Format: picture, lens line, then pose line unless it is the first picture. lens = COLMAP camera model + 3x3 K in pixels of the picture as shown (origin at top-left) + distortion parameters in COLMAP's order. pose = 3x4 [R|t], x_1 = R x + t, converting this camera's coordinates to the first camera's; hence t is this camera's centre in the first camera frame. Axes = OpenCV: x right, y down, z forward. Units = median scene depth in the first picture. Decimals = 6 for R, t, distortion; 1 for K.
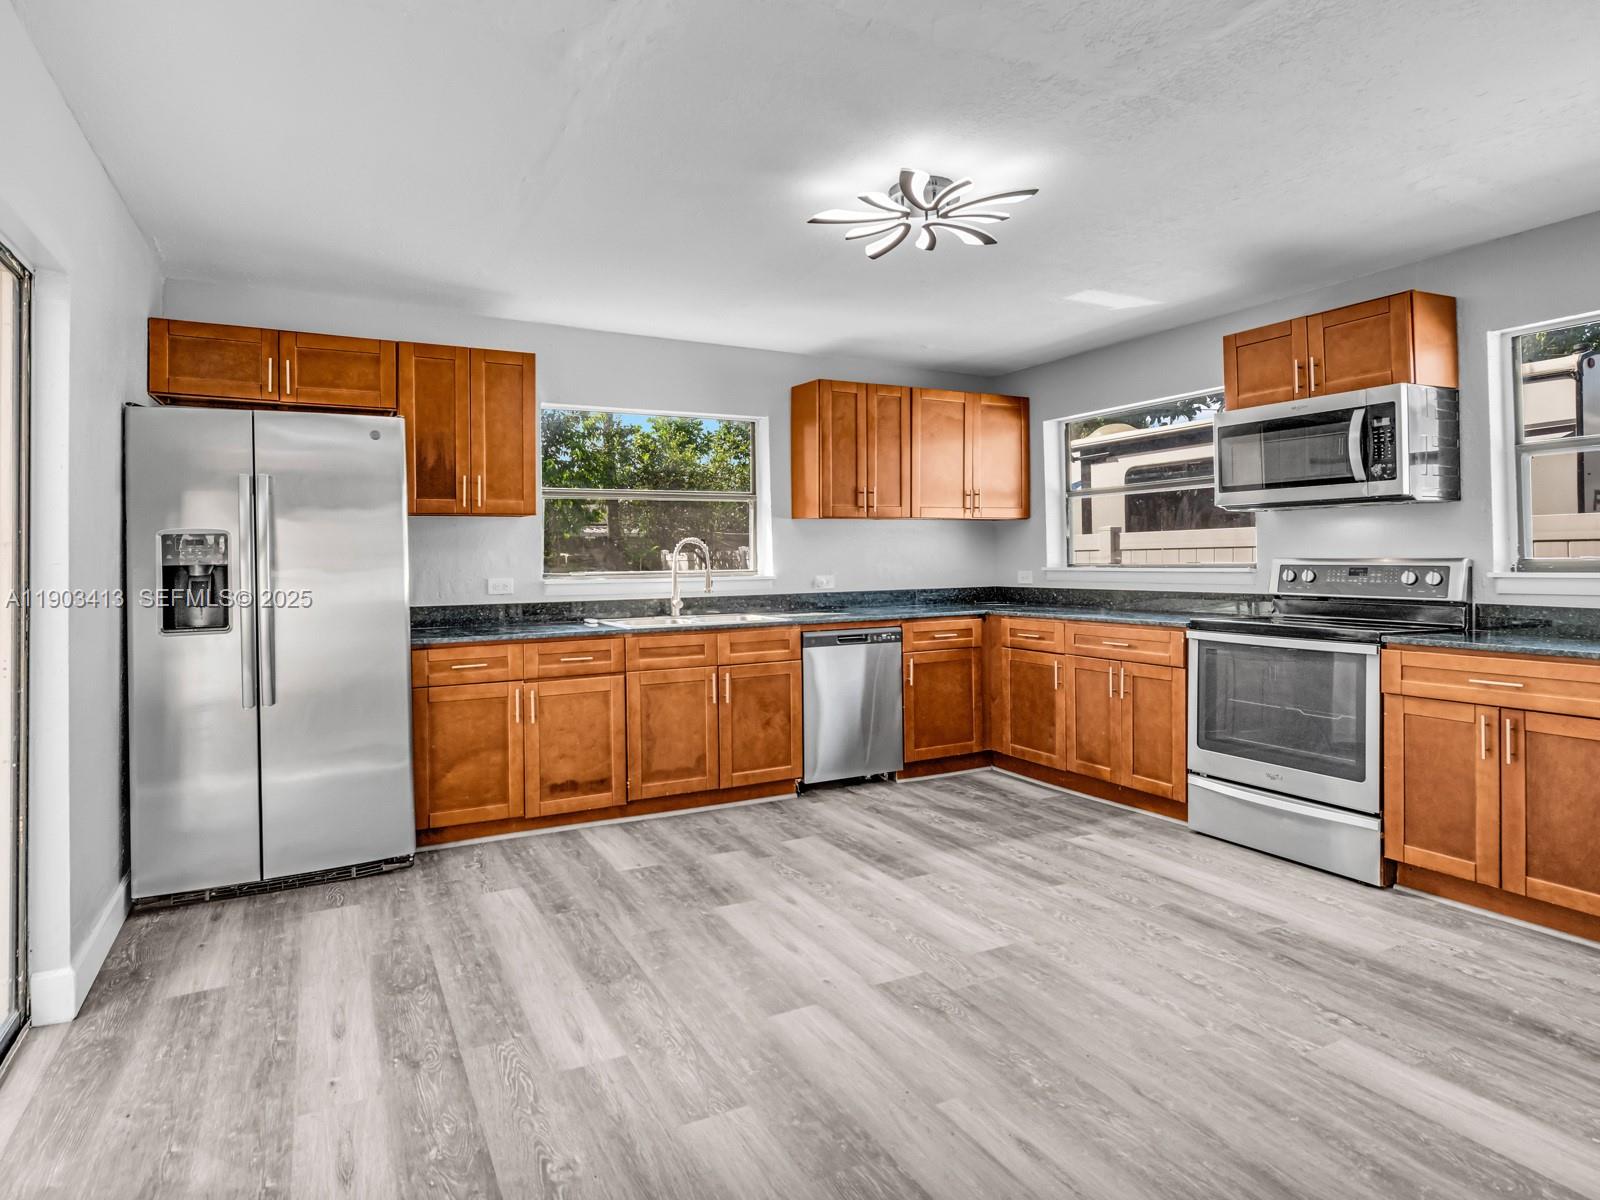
lens RADIAL K [[882.3, 0, 728.1], [0, 882.3, 552.2], [0, 0, 1]] dist [0.000786, -0.000093]
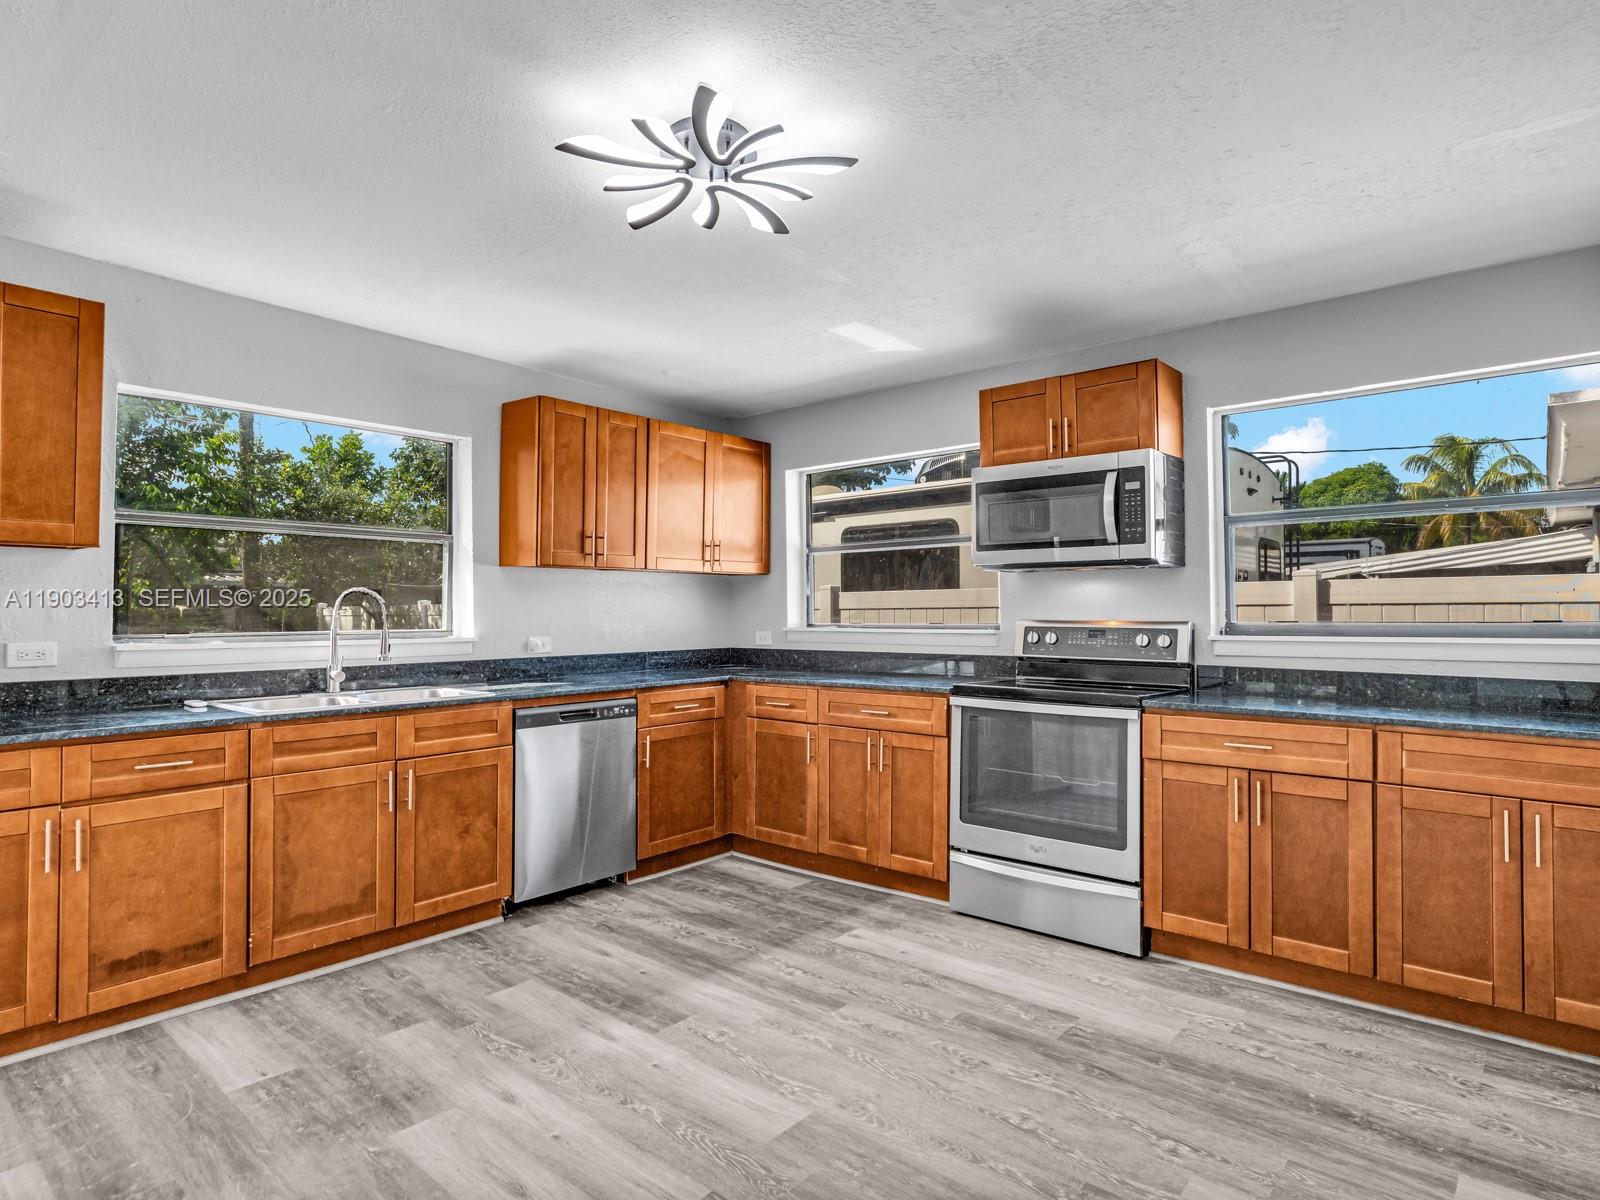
lens RADIAL K [[887.6, 0, 804.5], [0, 887.6, 592.5], [0, 0, 1]] dist [-0.000119, -0.001433]
pose [[0.909995, 0.019486, 0.414162, -0.013091], [-0.011844, 0.999709, -0.021013, -0.000258], [-0.414450, 0.014216, 0.909961, 0.207128]]
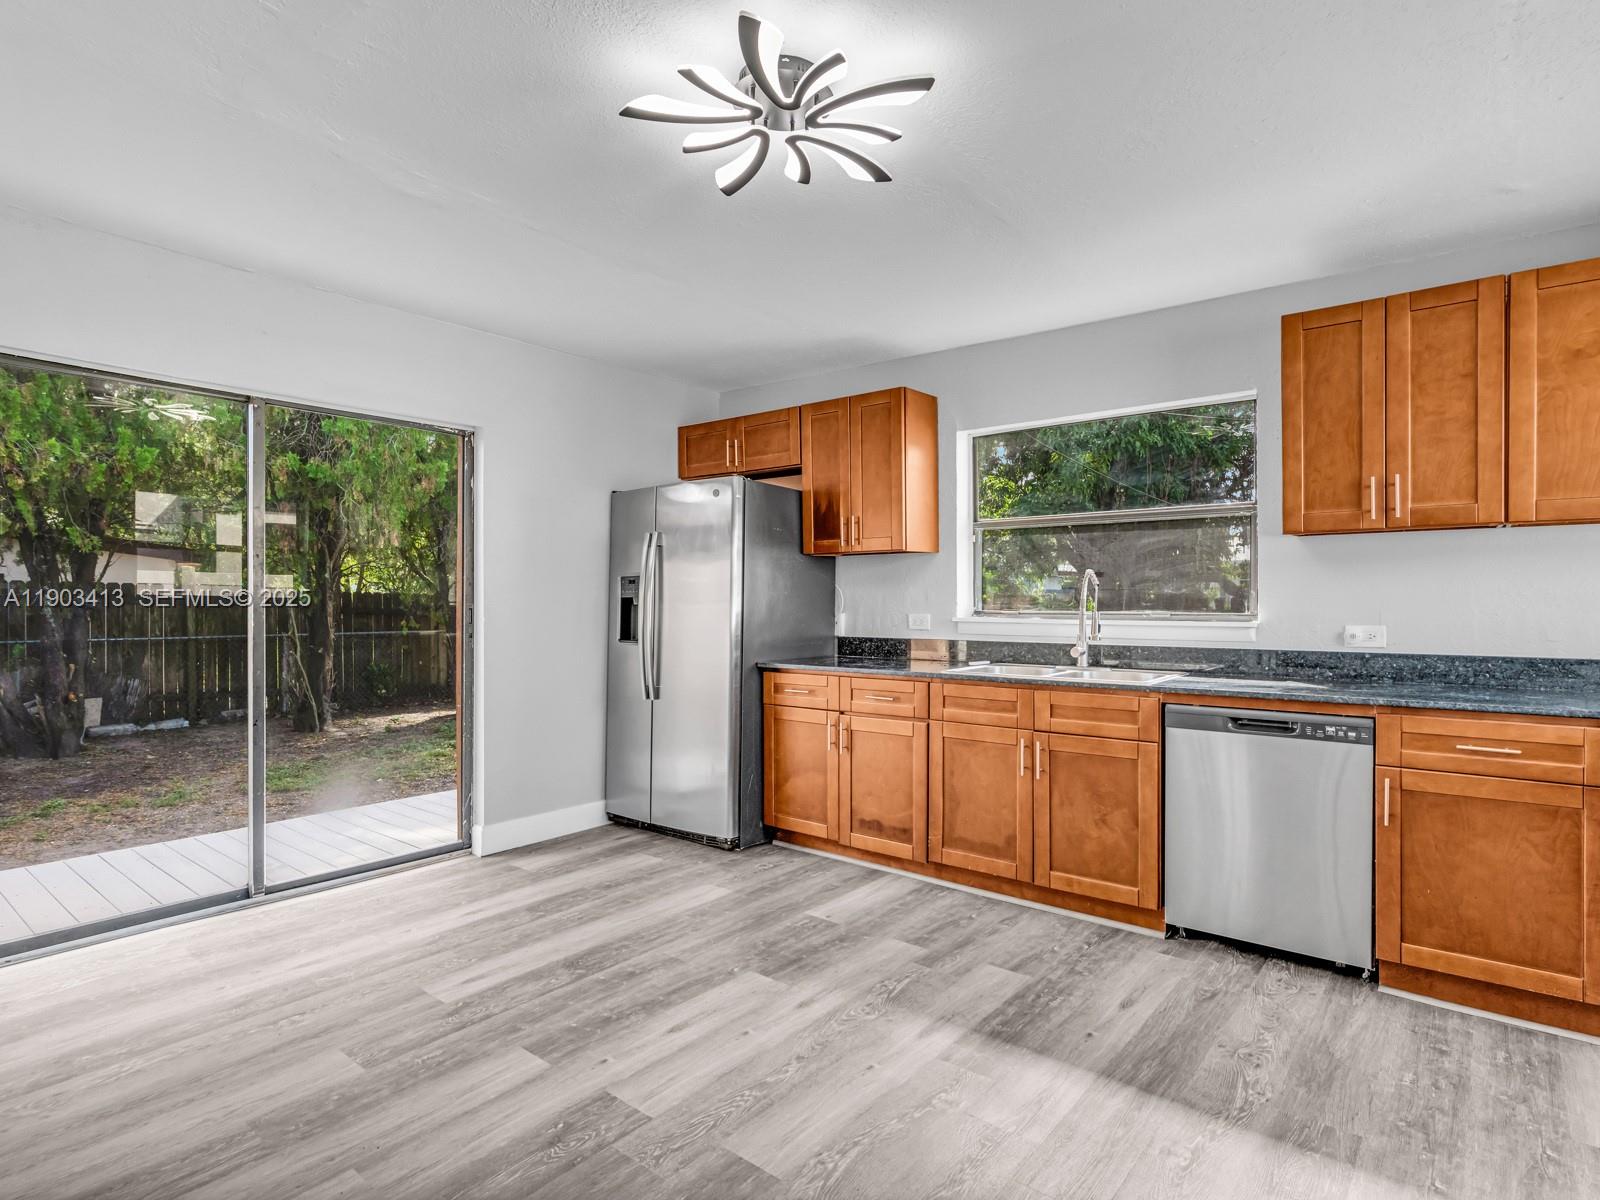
lens RADIAL K [[827.7, 0, 776.8], [0, 827.7, 603.1], [0, 0, 1]] dist [-0.004539, -0.000053]
pose [[0.437456, 0.015305, -0.899110, 0.645079], [0.001349, 0.999843, 0.017676, 0.000330], [0.899239, -0.008945, 0.437366, 0.539959]]
